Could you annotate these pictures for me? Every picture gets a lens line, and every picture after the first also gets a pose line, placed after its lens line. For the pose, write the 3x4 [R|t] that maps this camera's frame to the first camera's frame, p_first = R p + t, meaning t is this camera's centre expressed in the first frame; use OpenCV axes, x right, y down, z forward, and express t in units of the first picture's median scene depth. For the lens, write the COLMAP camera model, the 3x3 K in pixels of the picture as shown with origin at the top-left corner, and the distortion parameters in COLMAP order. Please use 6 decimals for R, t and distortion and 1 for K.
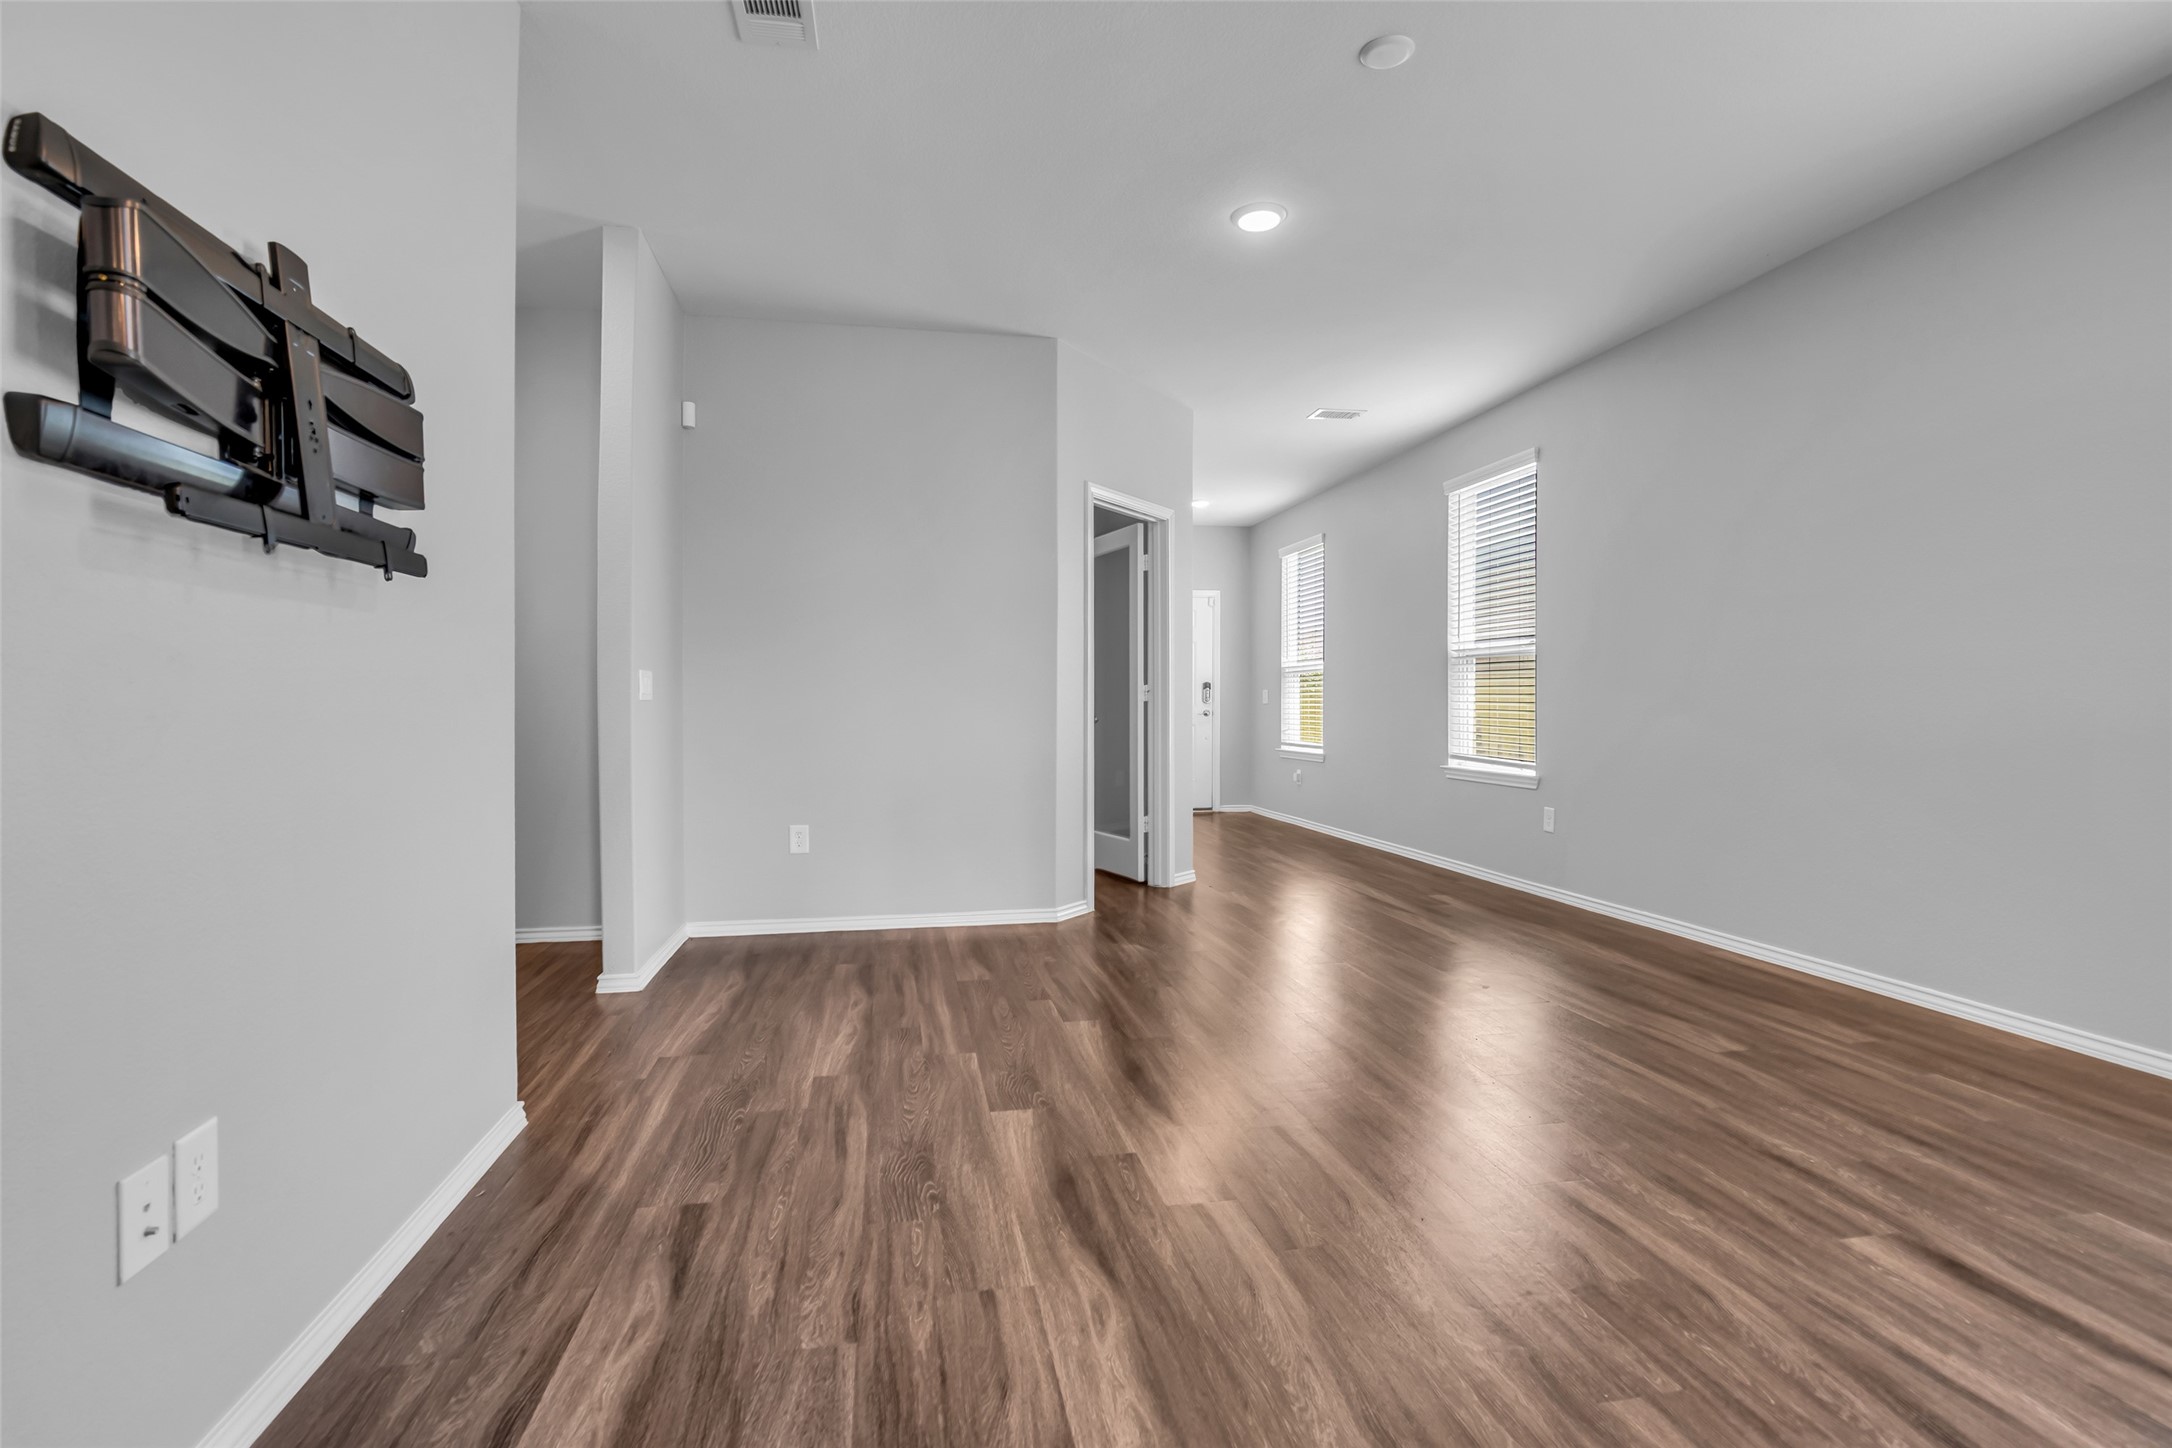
lens RADIAL K [[999.2, 0, 1084.9], [0, 999.2, 717.1], [0, 0, 1]] dist [-0.018645, 0.001893]
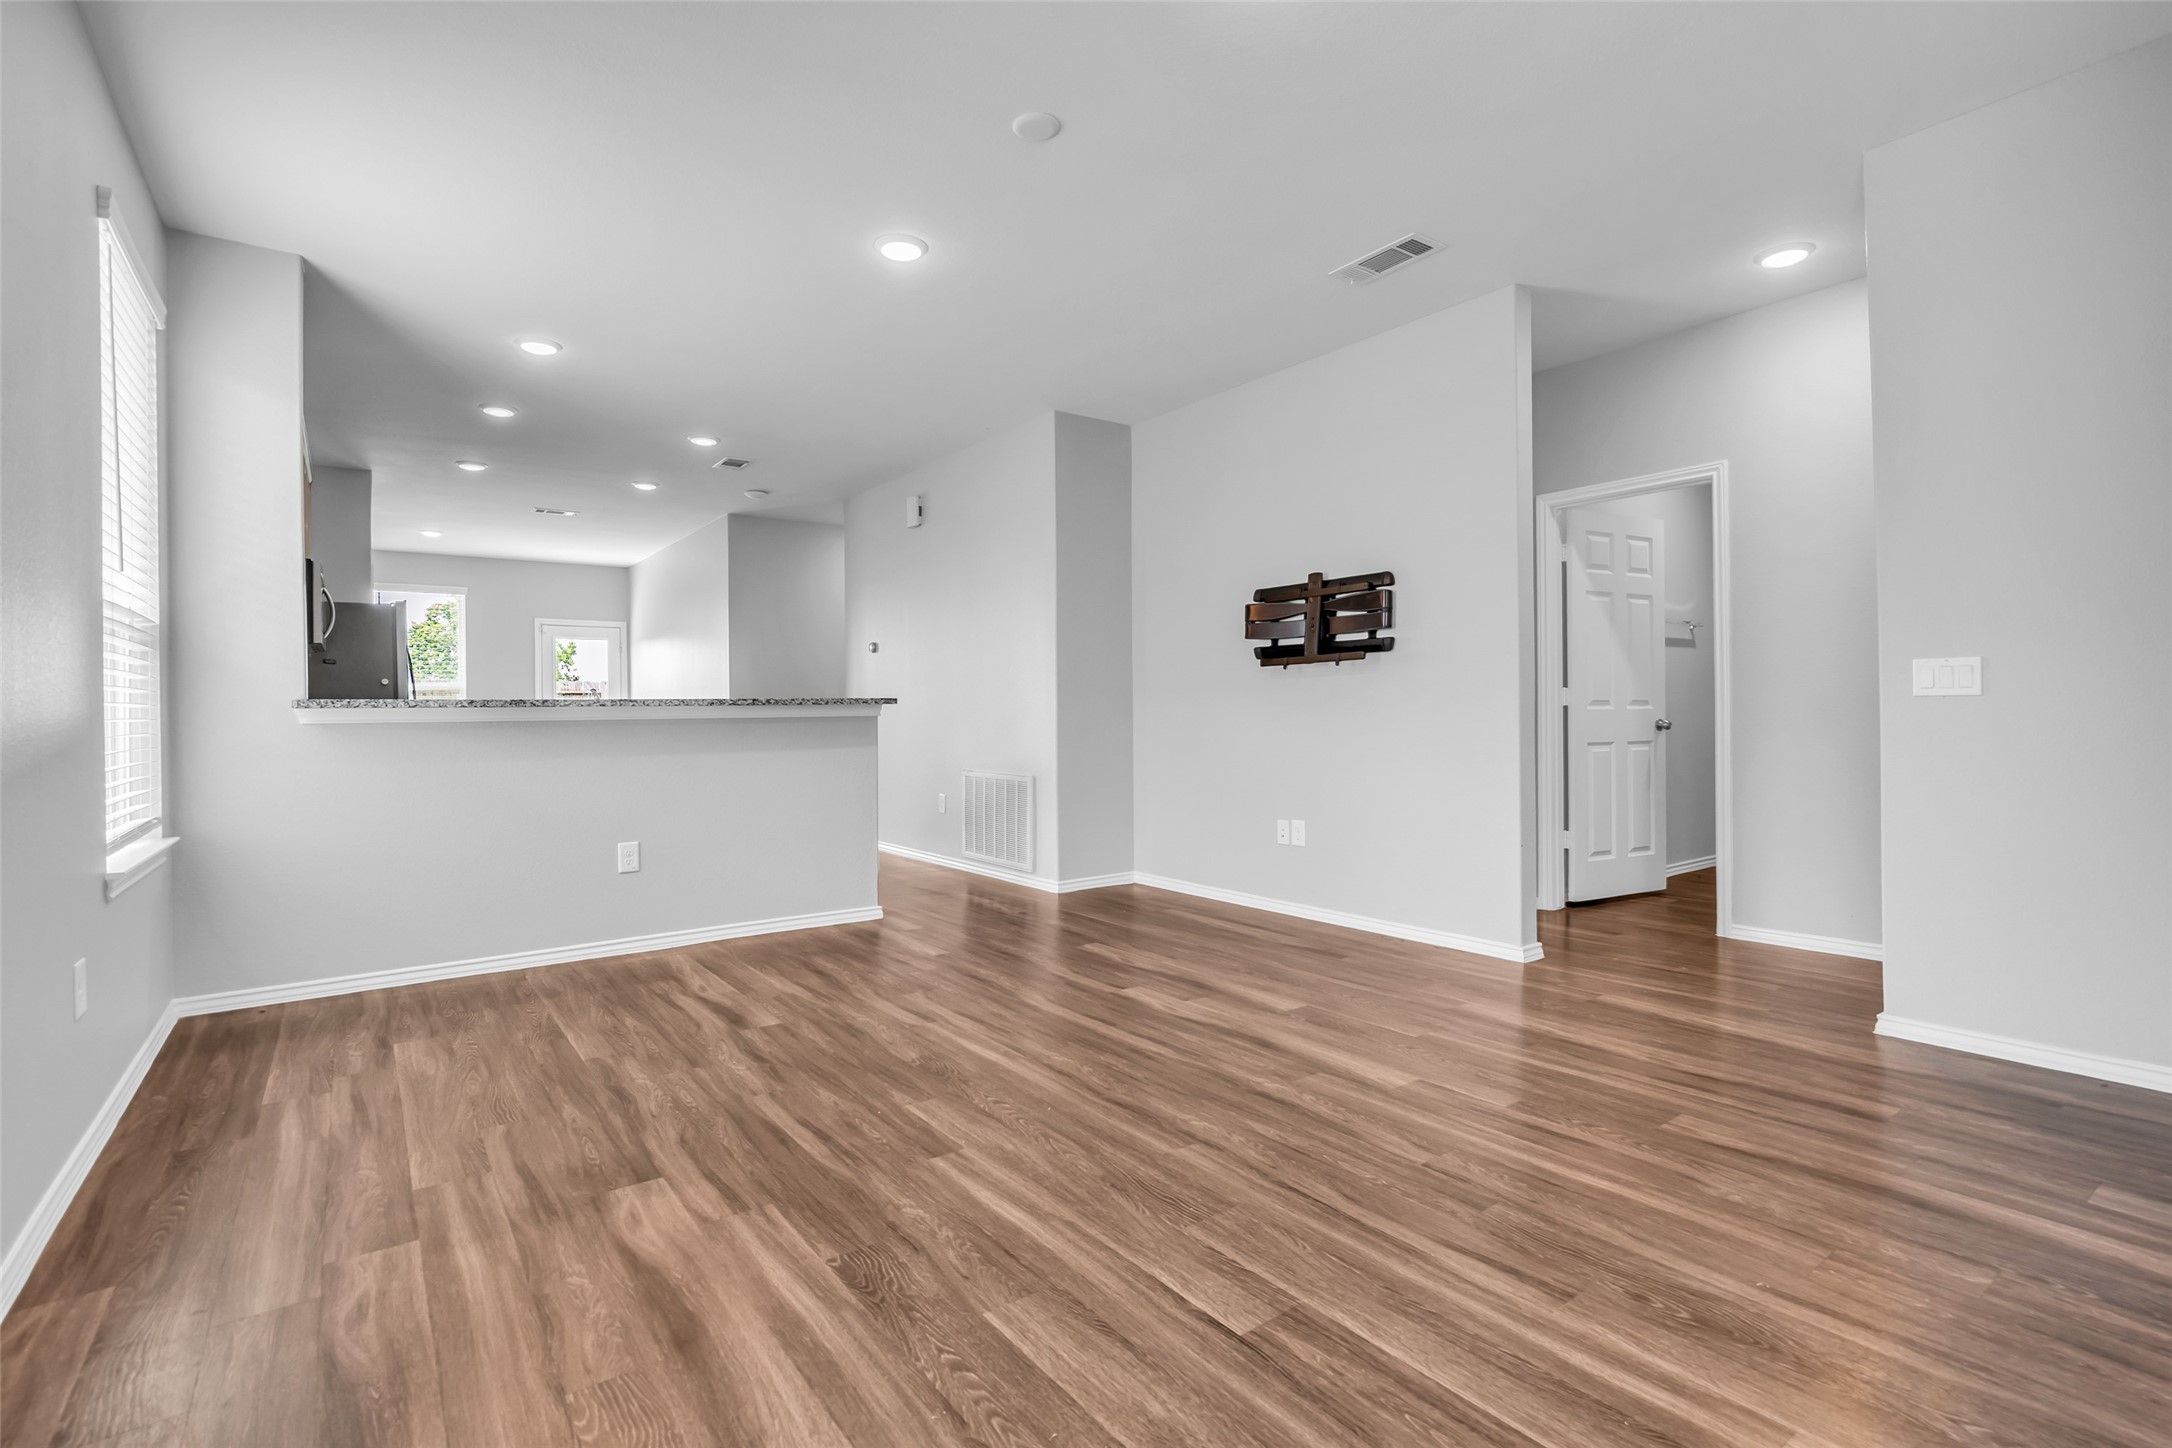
lens RADIAL K [[999.2, 0, 1071.0], [0, 999.2, 715.1], [0, 0, 1]] dist [-0.018645, 0.001893]
pose [[-0.907374, 0.011658, -0.420162, 0.917595], [0.005967, 0.999872, 0.014857, -0.033820], [0.420281, 0.010974, -0.907328, 2.486256]]
